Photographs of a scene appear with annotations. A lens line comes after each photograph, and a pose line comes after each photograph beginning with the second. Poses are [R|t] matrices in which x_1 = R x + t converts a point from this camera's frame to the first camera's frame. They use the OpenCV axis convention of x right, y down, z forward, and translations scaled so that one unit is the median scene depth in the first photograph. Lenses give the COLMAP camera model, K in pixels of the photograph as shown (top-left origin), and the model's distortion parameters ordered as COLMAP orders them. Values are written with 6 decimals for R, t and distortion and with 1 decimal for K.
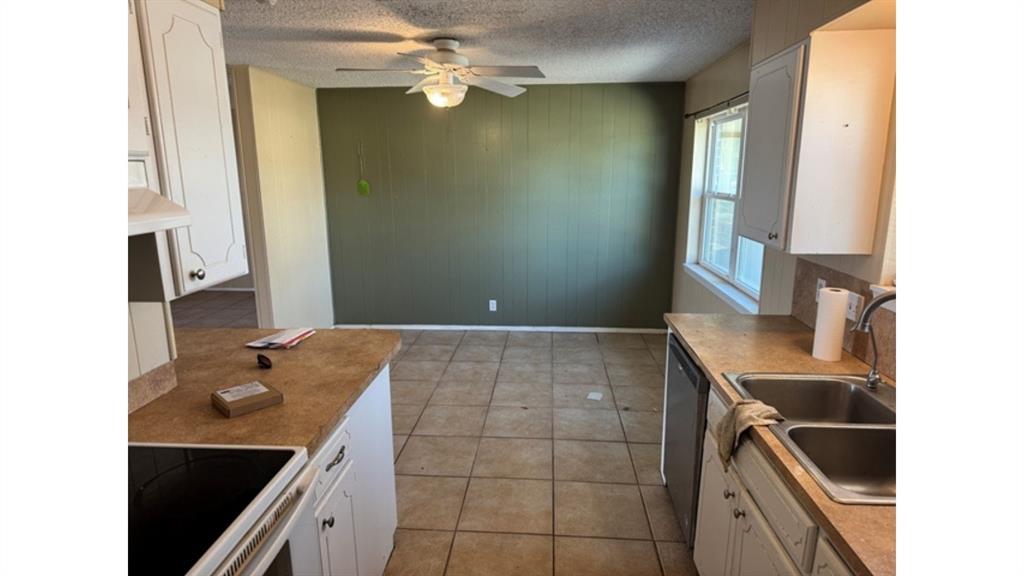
lens RADIAL K [[539.7, 0, 515.1], [0, 539.7, 288.8], [0, 0, 1]] dist [0.105046, -0.147848]
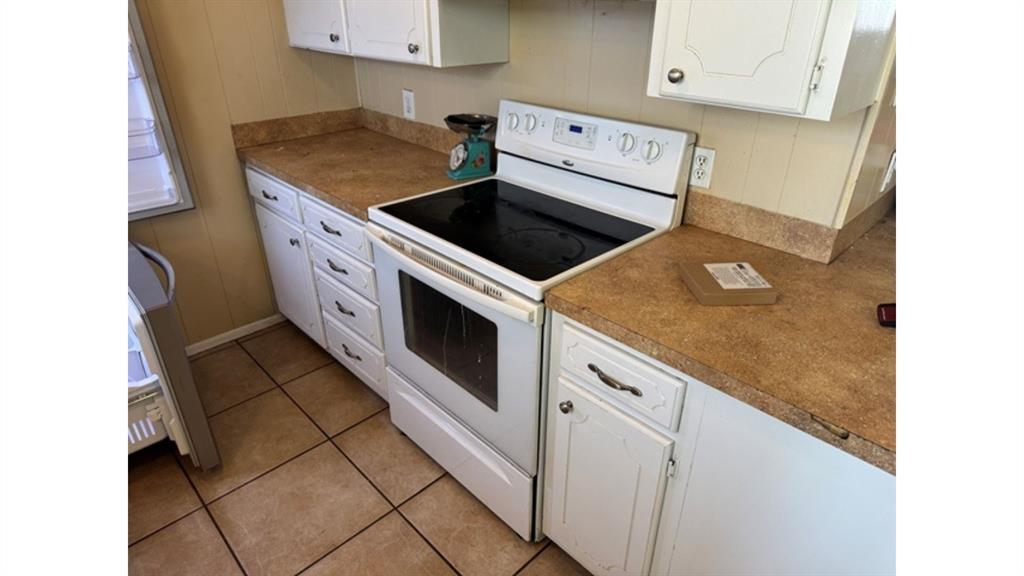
lens RADIAL K [[558.6, 0, 512.0], [0, 558.6, 288.0], [0, 0, 1]] dist [-0.001560, 0.000021]
pose [[-0.676319, 0.345269, -0.650678, 0.187668], [-0.159480, 0.793756, 0.586956, -0.184254], [0.719138, 0.500739, -0.481768, 1.149041]]
